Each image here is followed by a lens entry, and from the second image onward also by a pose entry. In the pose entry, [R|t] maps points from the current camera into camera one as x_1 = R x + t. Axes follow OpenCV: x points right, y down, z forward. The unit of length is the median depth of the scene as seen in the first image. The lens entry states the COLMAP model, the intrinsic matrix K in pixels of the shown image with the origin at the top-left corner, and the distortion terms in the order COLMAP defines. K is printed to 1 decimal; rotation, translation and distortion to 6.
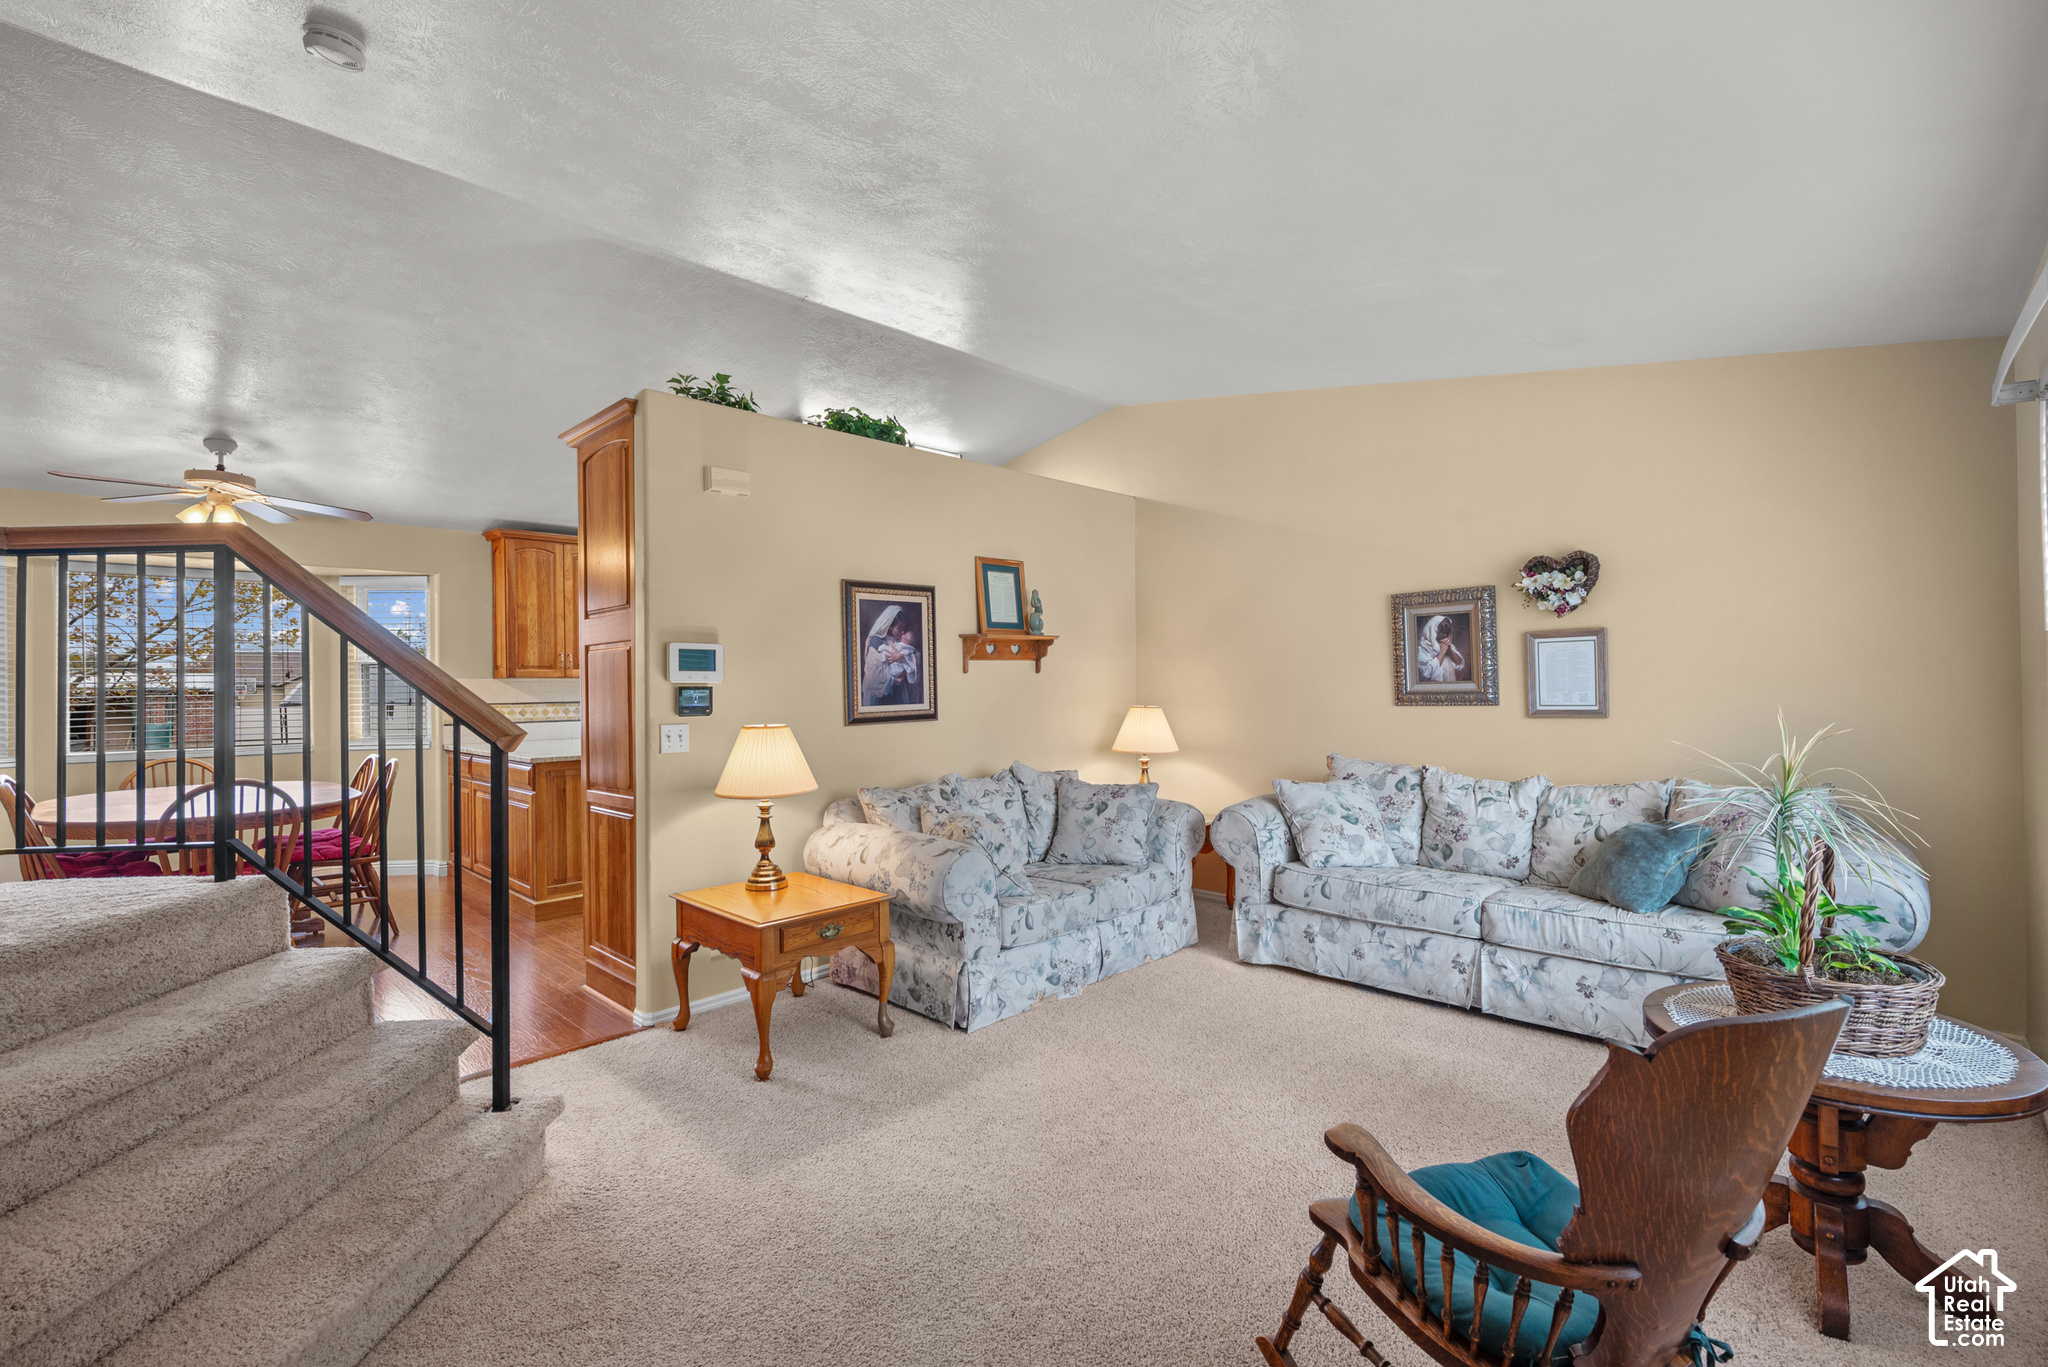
lens RADIAL K [[932.0, 0, 1060.9], [0, 932.0, 659.3], [0, 0, 1]] dist [-0.003529, -0.001529]
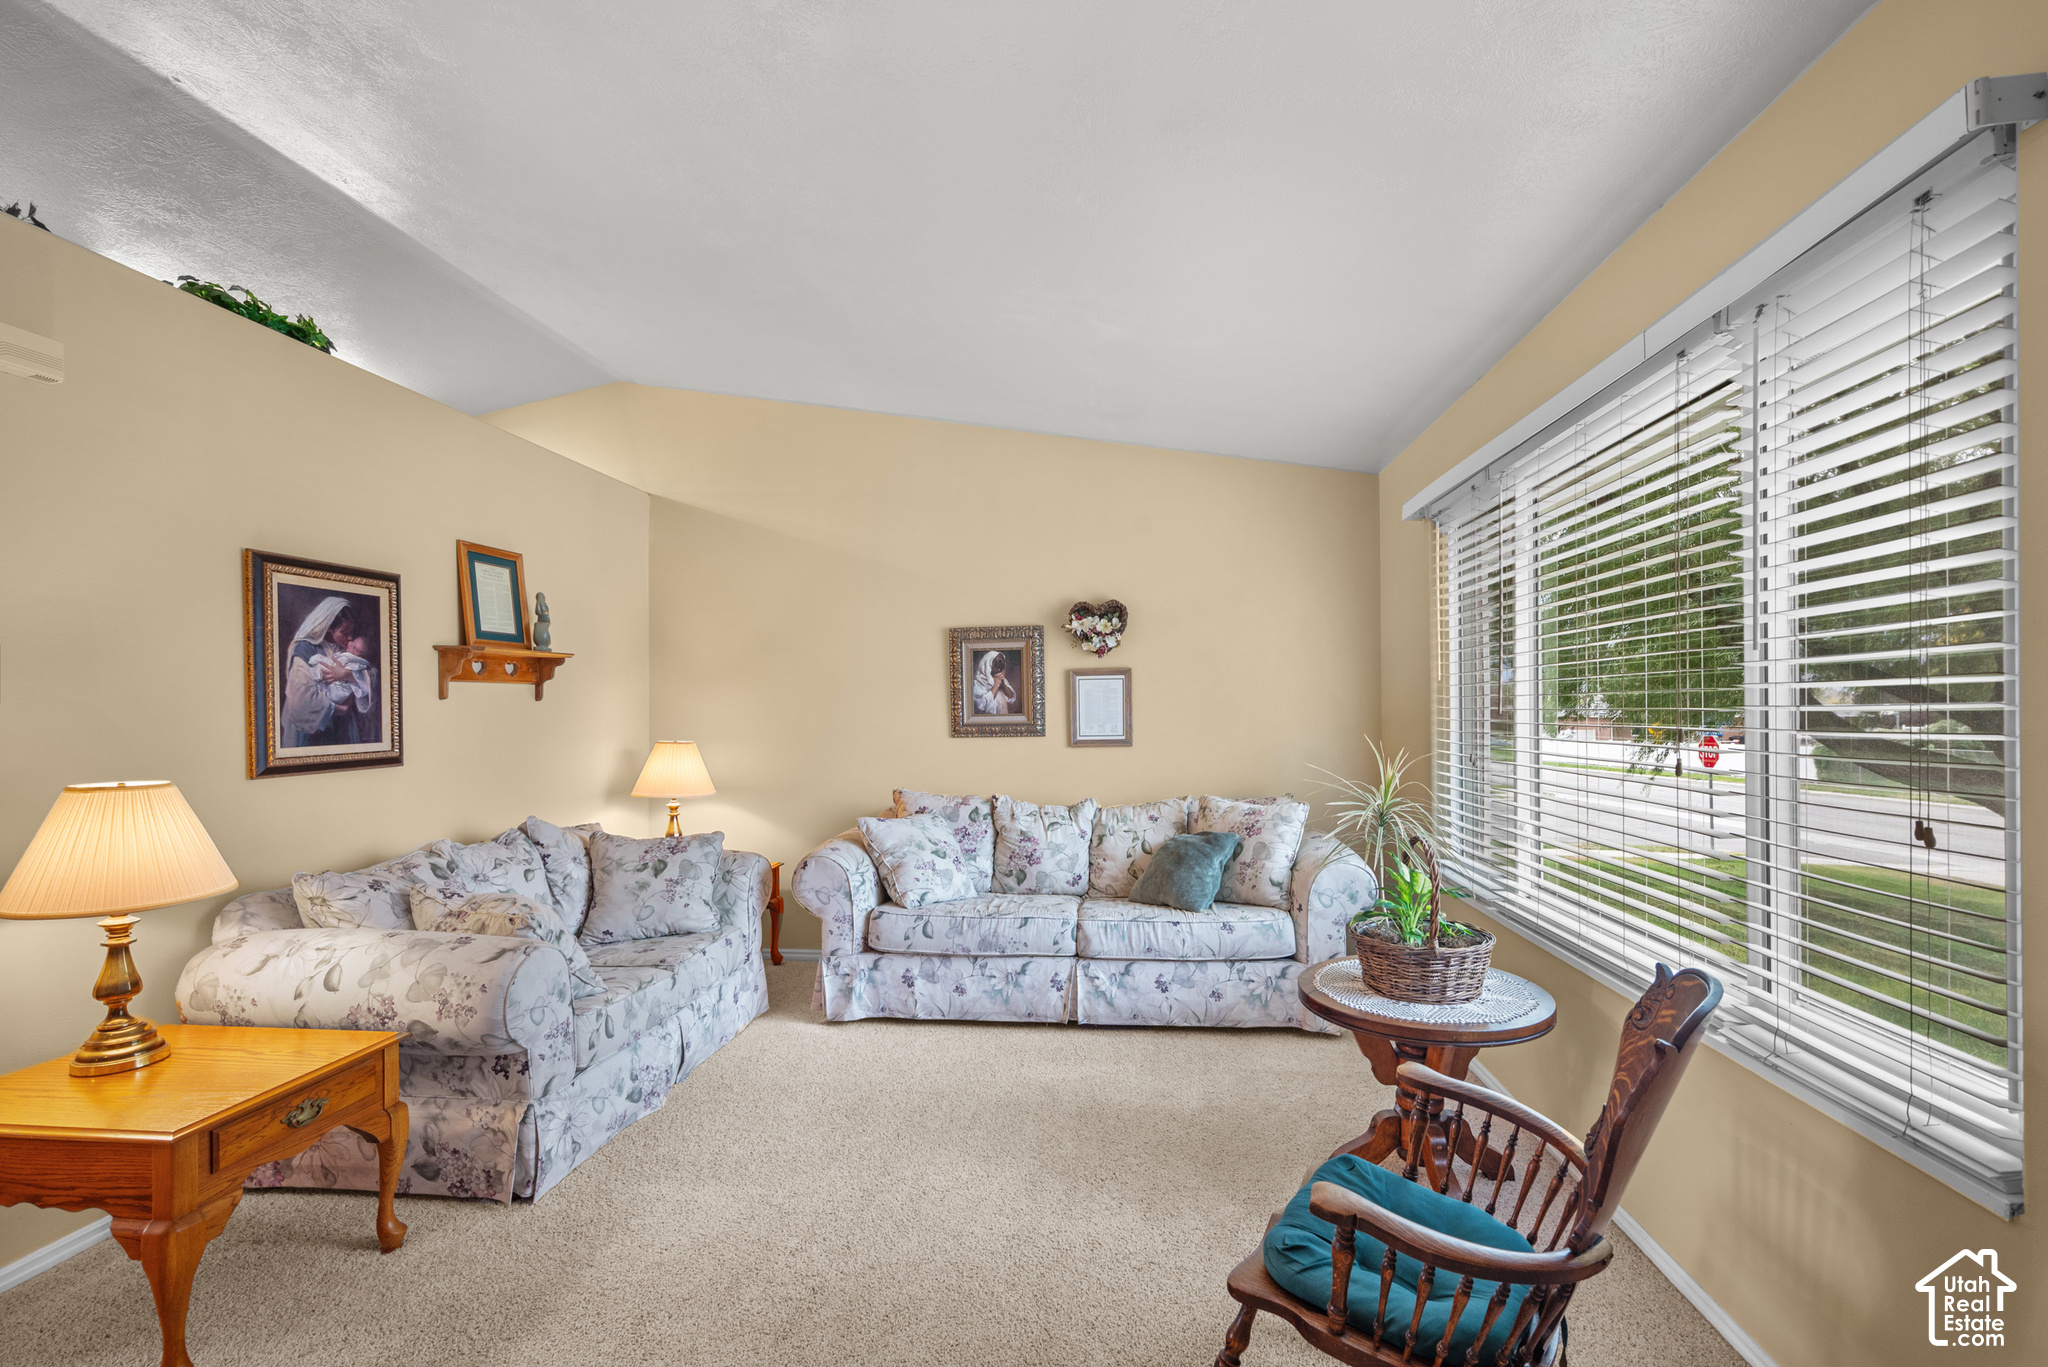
lens RADIAL K [[900.7, 0, 1029.4], [0, 900.7, 696.8], [0, 0, 1]] dist [-0.001126, 0.000948]
pose [[0.785252, 0.016433, 0.618959, -0.205968], [-0.019569, 0.999807, -0.001717, 0.005952], [-0.618868, -0.010764, 0.785422, 0.197694]]
